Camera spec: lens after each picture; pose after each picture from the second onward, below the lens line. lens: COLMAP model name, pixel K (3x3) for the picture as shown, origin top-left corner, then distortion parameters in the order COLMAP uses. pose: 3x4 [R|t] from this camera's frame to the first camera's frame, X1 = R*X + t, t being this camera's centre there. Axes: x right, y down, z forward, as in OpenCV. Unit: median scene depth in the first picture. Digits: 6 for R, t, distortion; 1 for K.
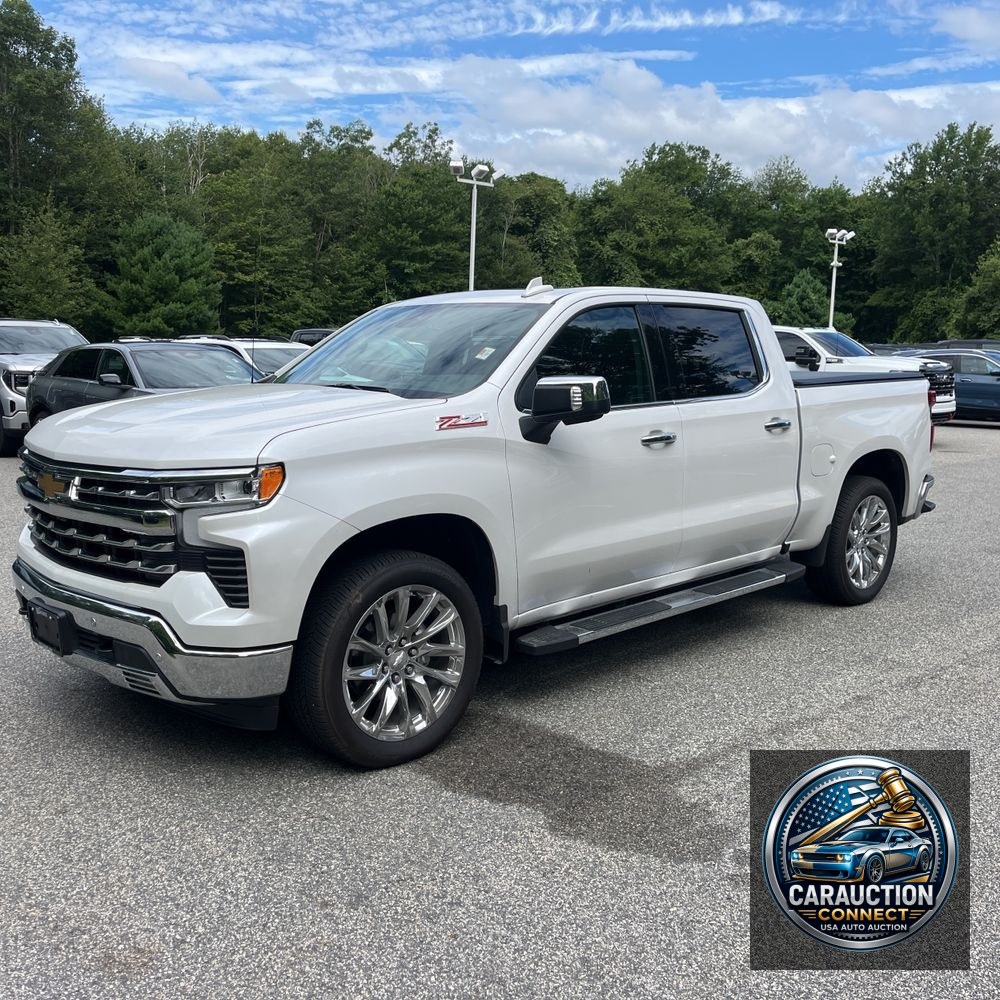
lens RADIAL K [[1026.3, 0, 504.5], [0, 1026.3, 478.6], [0, 0, 1]] dist [0.025736, -0.010327]
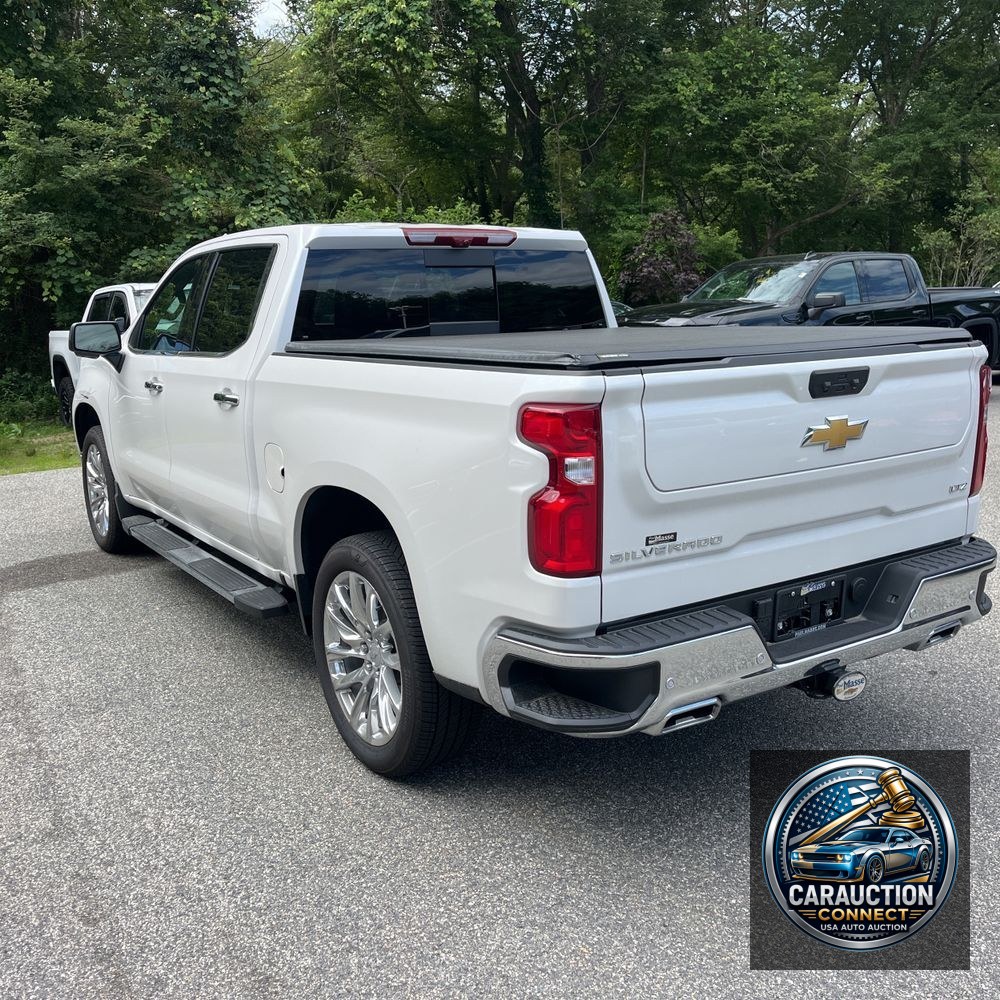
lens RADIAL K [[1039.7, 0, 499.6], [0, 1039.7, 486.8], [0, 0, 1]] dist [0.018169, 0.032286]
pose [[-0.184075, 0.180102, -0.966271, 0.096560], [-0.100371, 0.974486, 0.200754, -0.015956], [0.977774, 0.133939, -0.161302, 0.130354]]
